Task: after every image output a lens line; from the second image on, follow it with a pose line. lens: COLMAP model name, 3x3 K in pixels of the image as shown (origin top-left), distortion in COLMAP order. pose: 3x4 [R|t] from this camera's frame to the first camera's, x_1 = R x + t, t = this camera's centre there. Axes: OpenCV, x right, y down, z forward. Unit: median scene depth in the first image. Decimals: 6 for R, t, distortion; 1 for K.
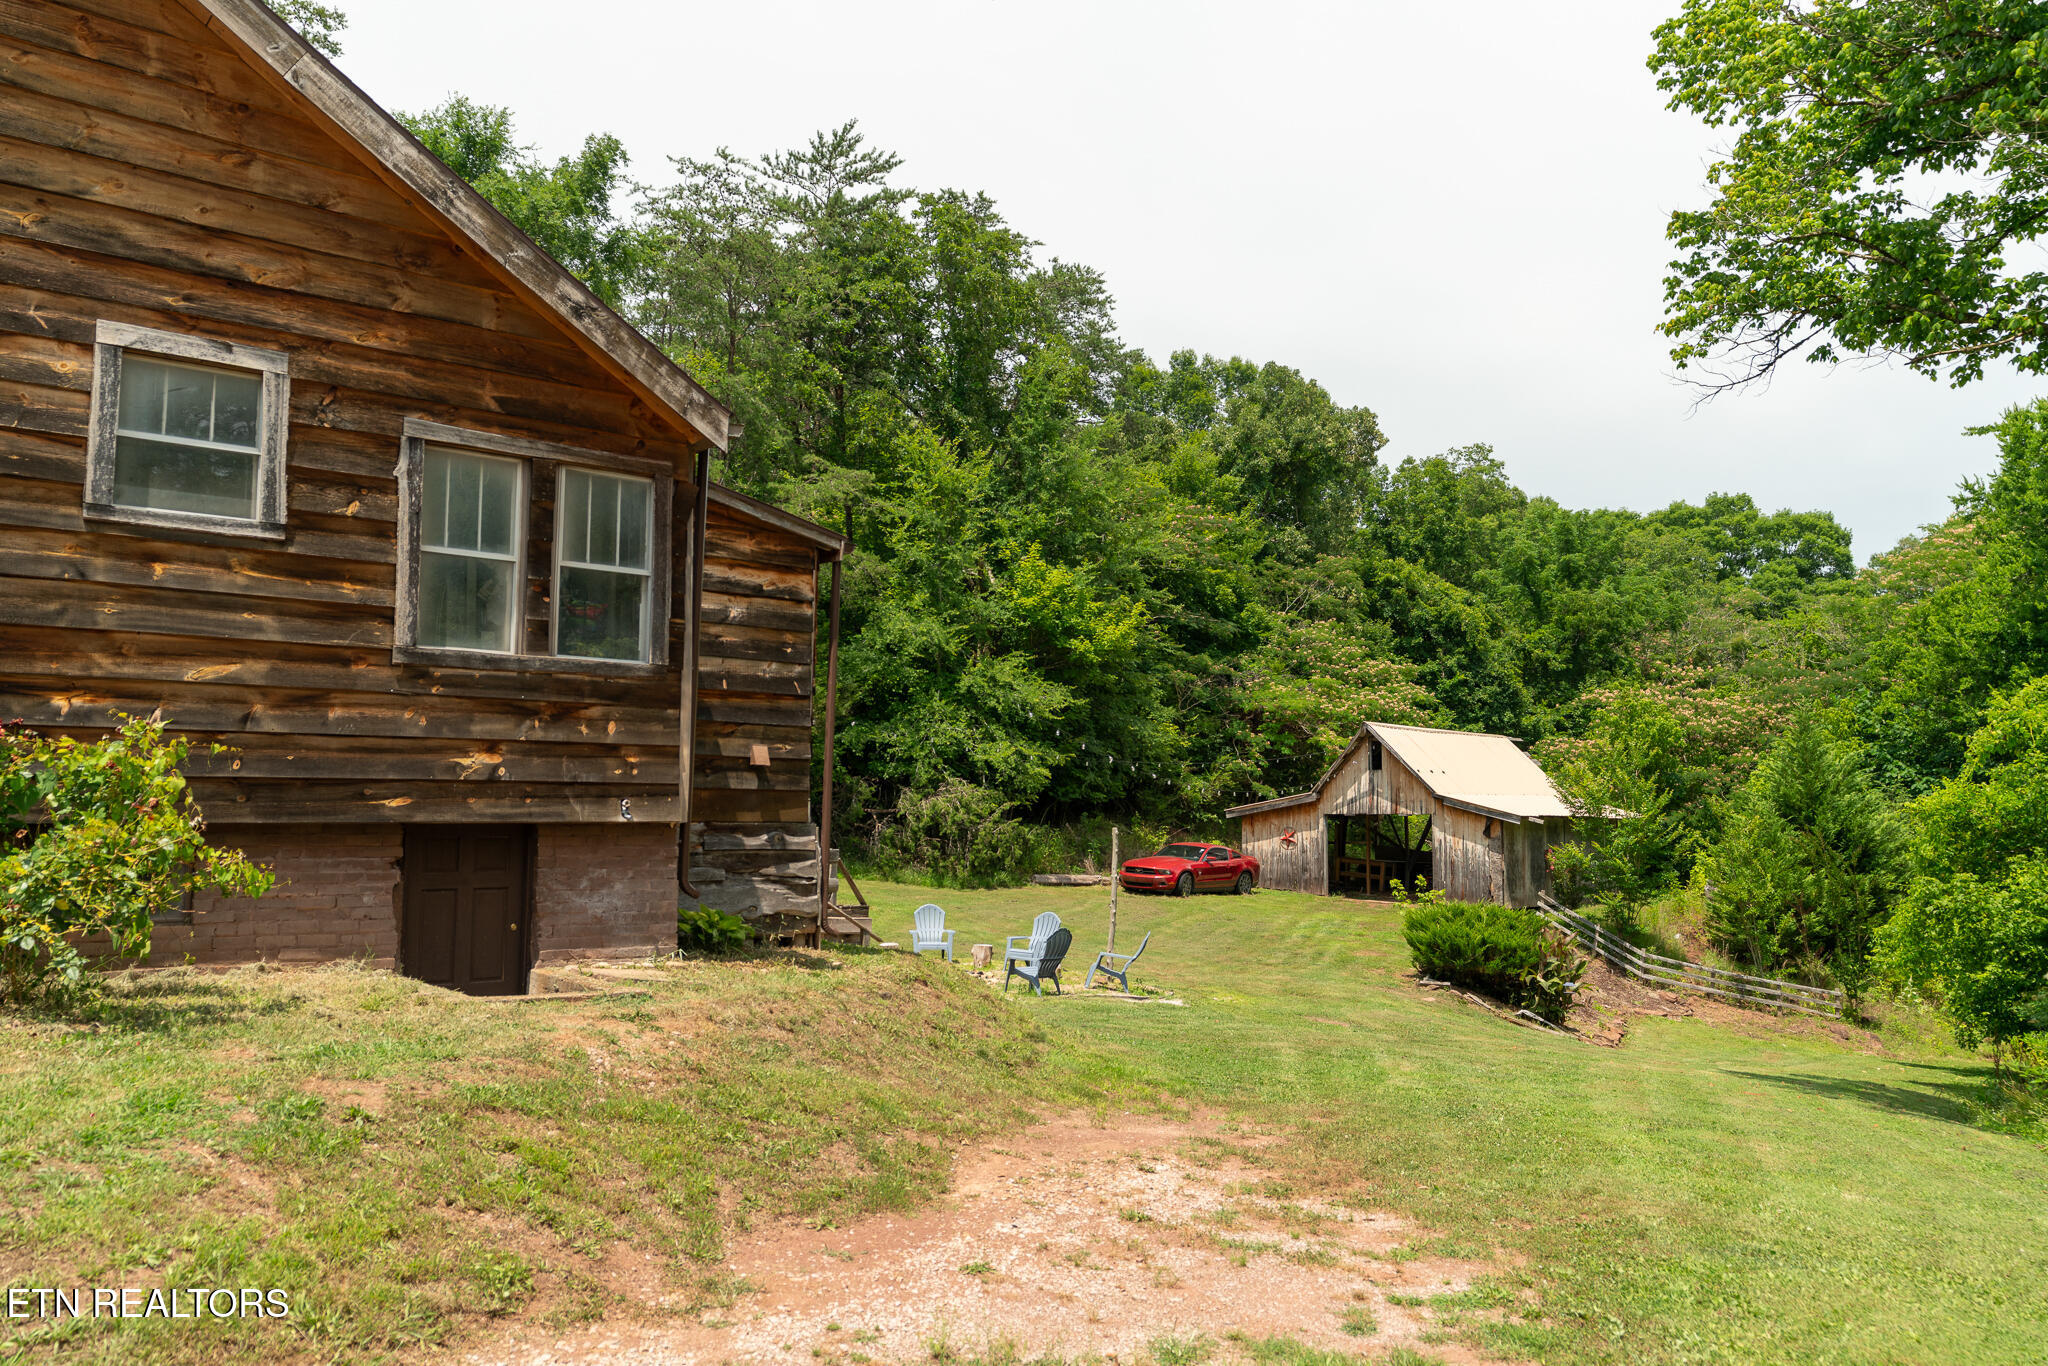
lens RADIAL K [[1577.2, 0, 1024.0], [0, 1577.2, 683.0], [0, 0, 1]] dist [0.008975, 0.002157]
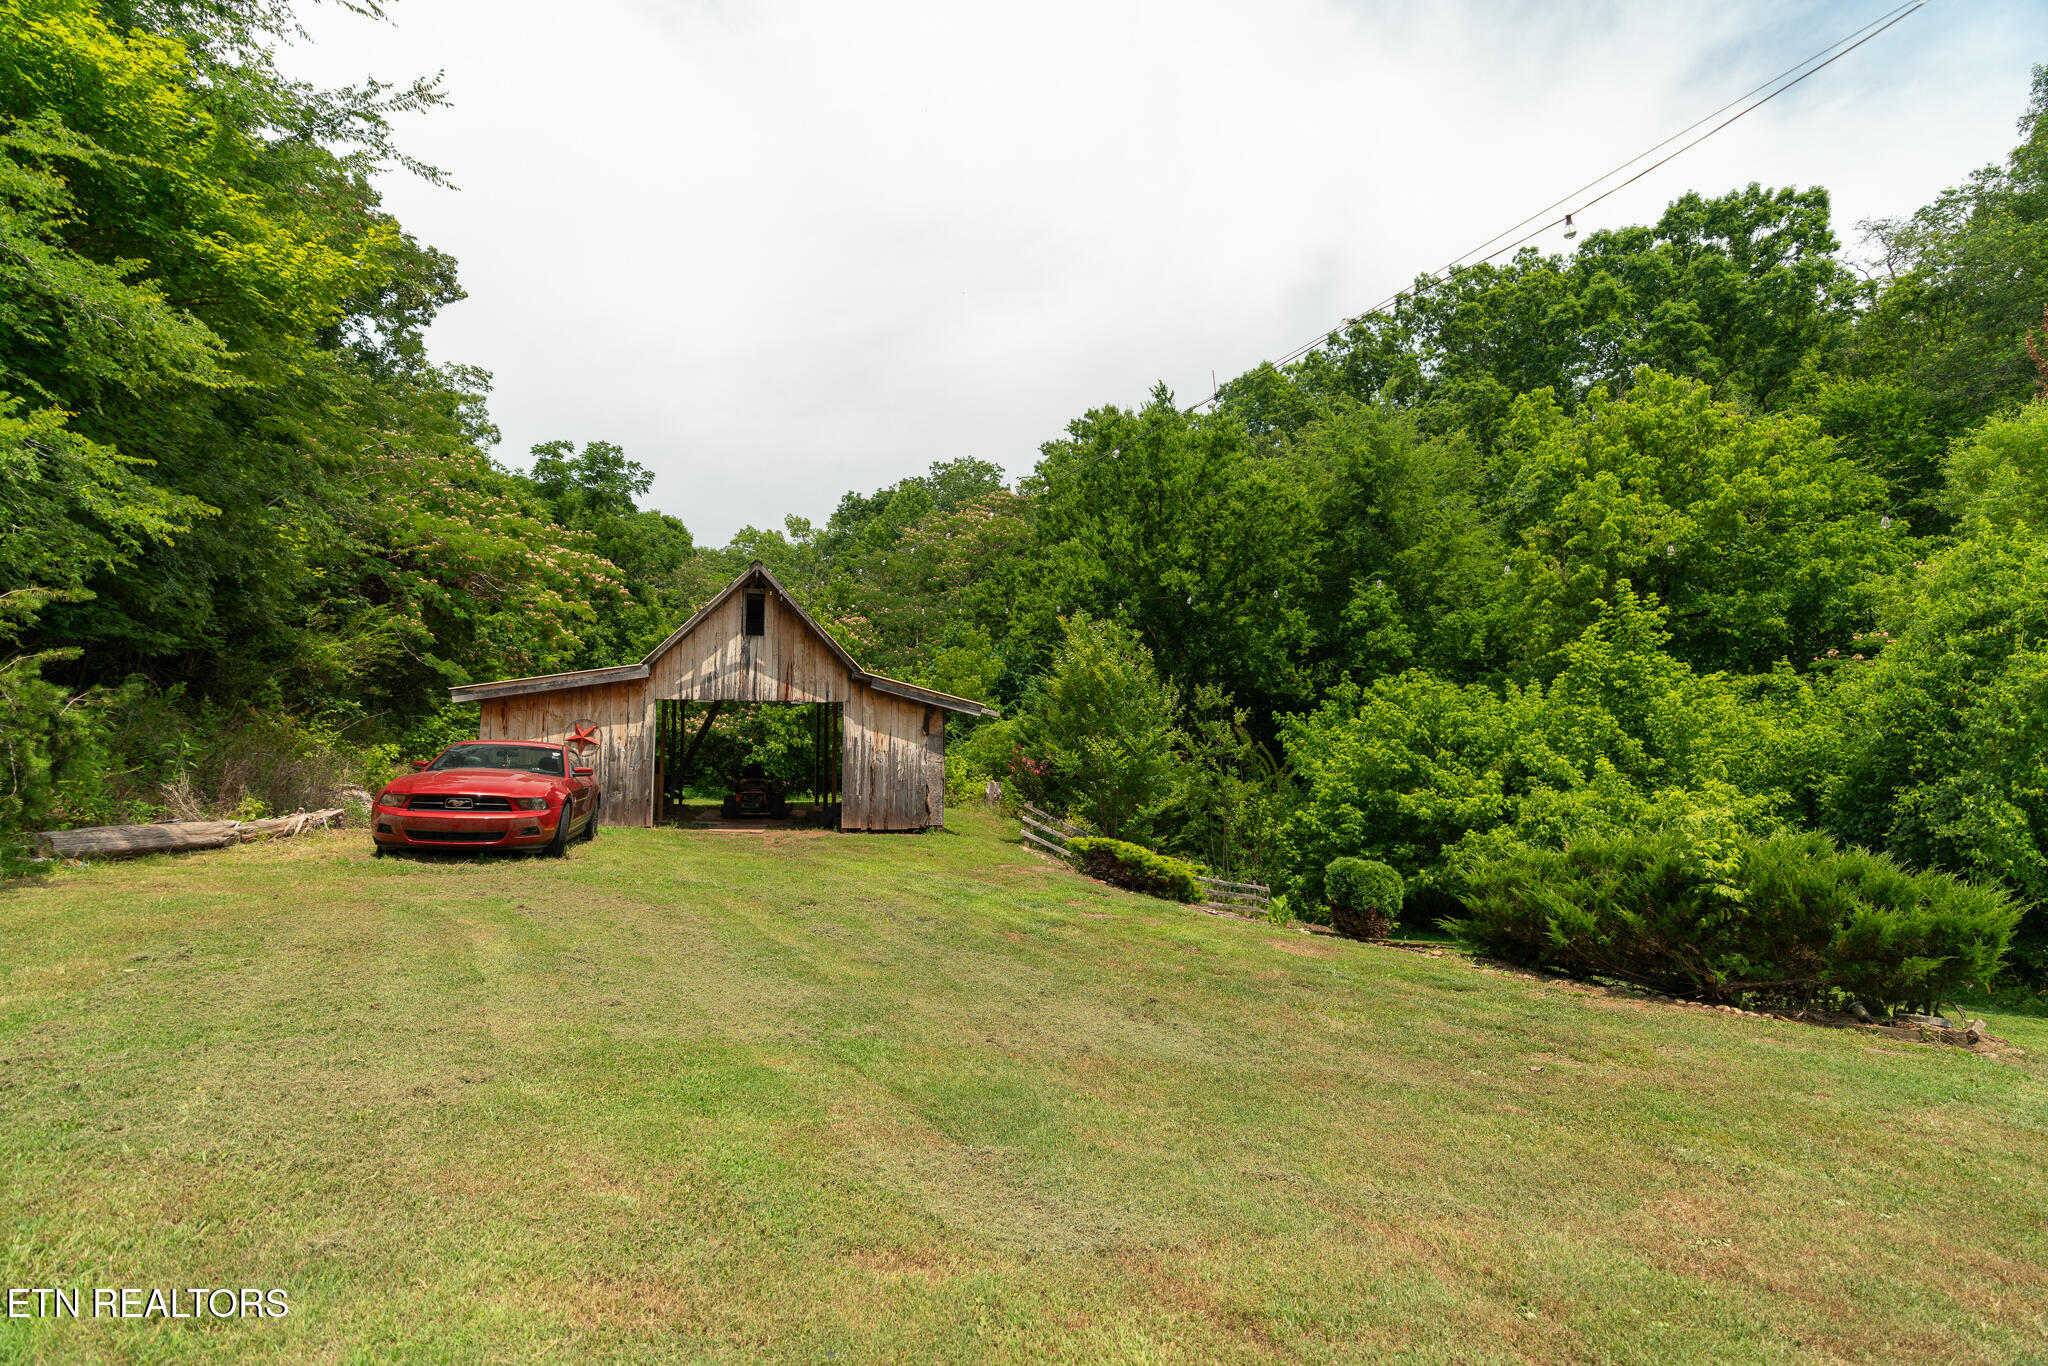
lens RADIAL K [[922.6, 0, 1024.0], [0, 922.6, 683.0], [0, 0, 1]] dist [-0.002556, 0.000109]
pose [[0.511432, 0.059573, 0.857256, -0.056378], [-0.070248, 0.997154, -0.027385, 0.081121], [-0.856447, -0.046215, 0.514161, 0.724264]]
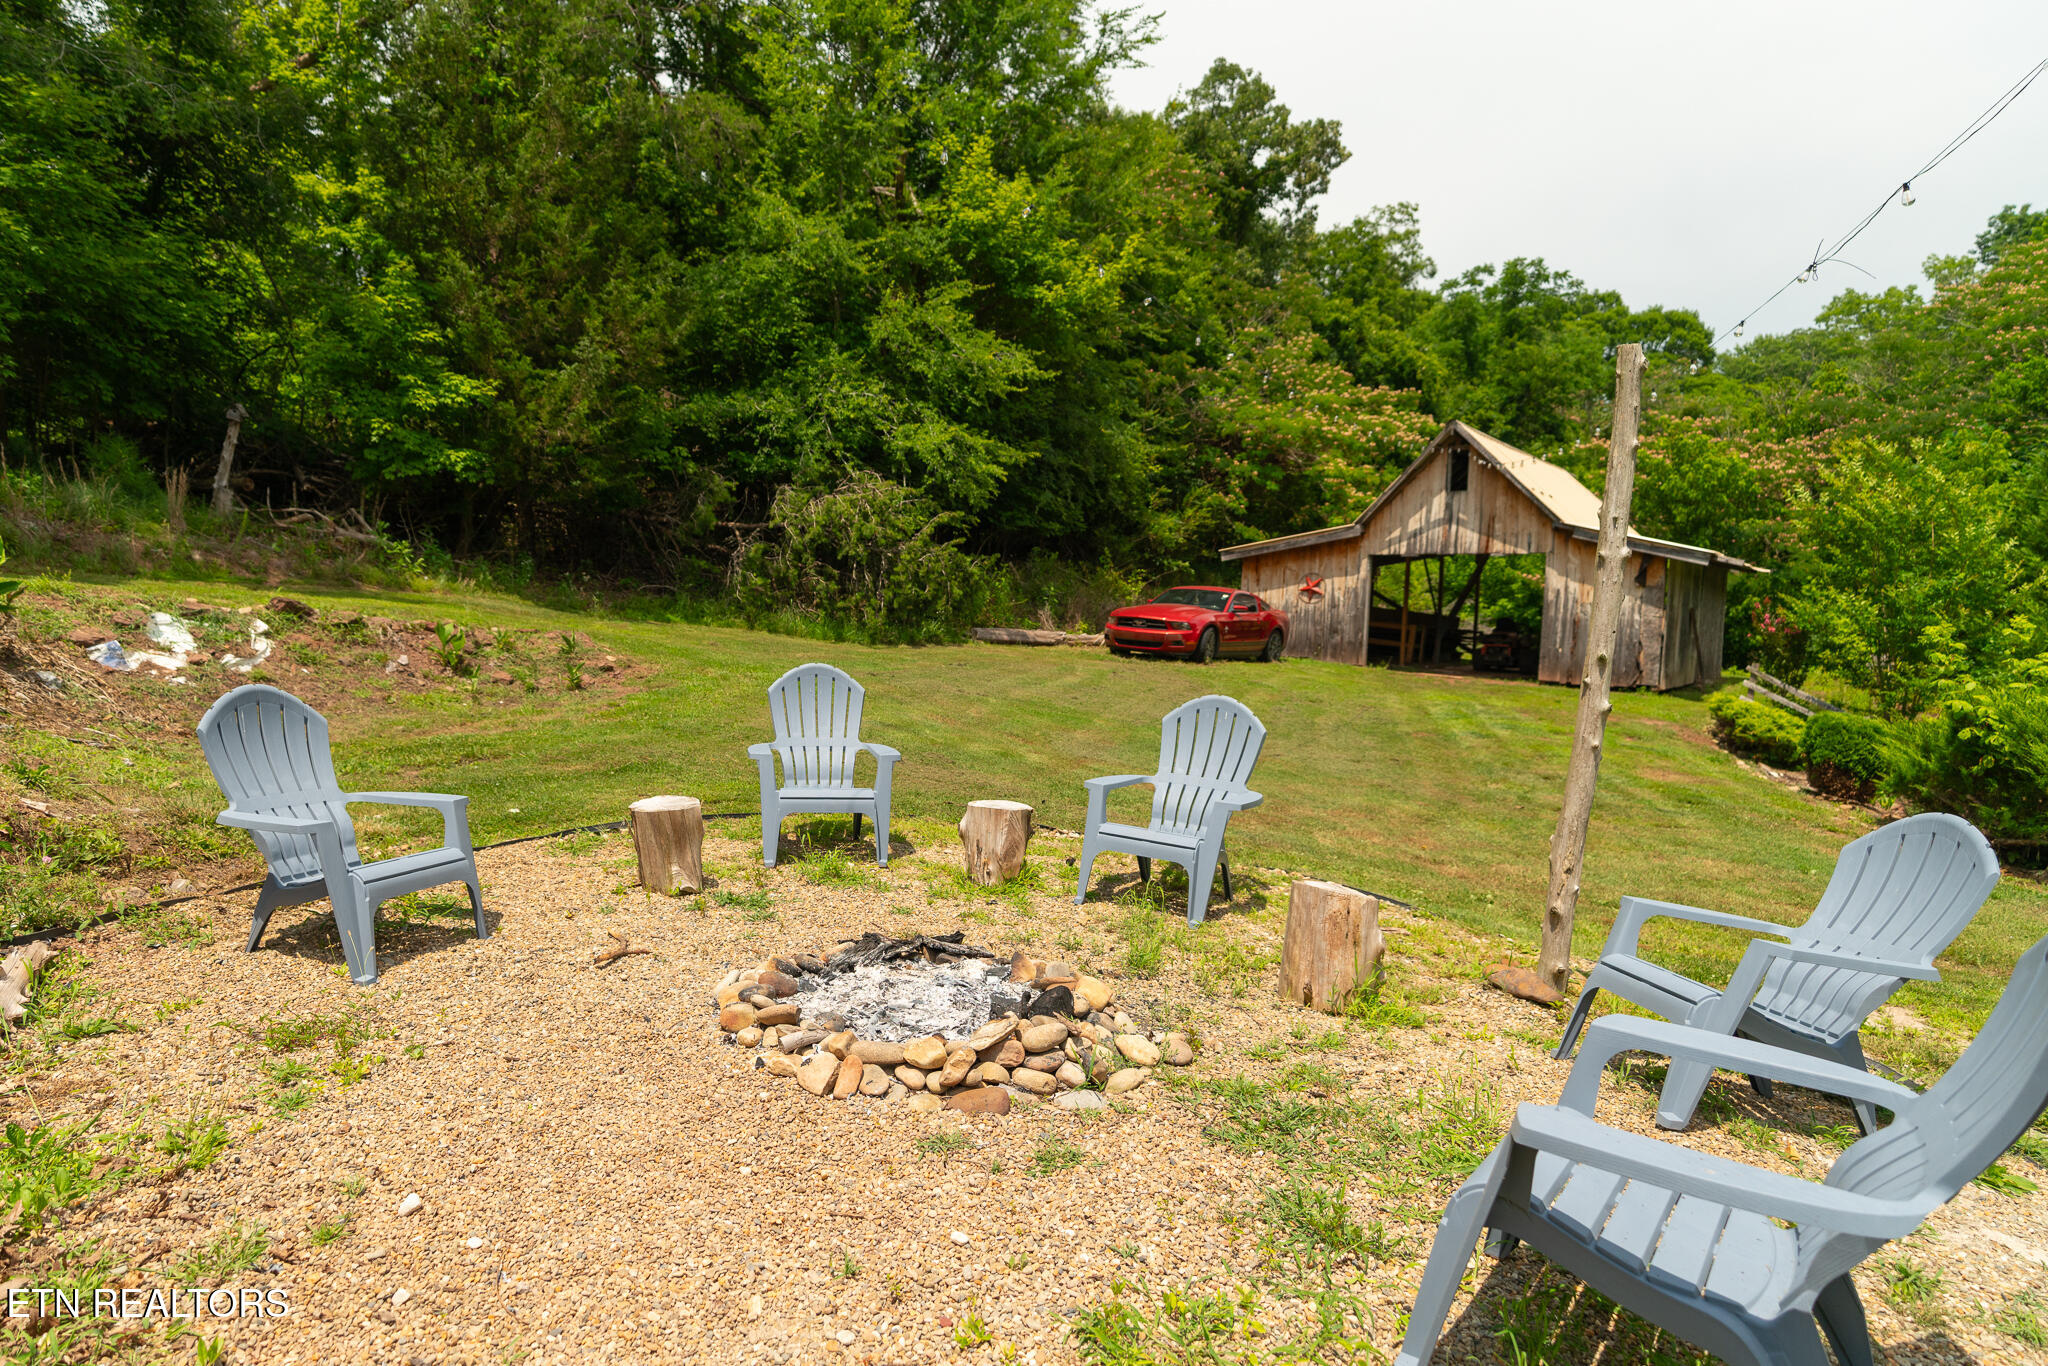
lens RADIAL K [[1165.5, 0, 950.4], [0, 1165.5, 685.2], [0, 0, 1]] dist [-0.002731, 0.001626]
pose [[0.998585, 0.017369, 0.050272, -0.029211], [-0.024726, 0.988432, 0.149634, 0.071221], [-0.047091, -0.150665, 0.987463, 0.501124]]
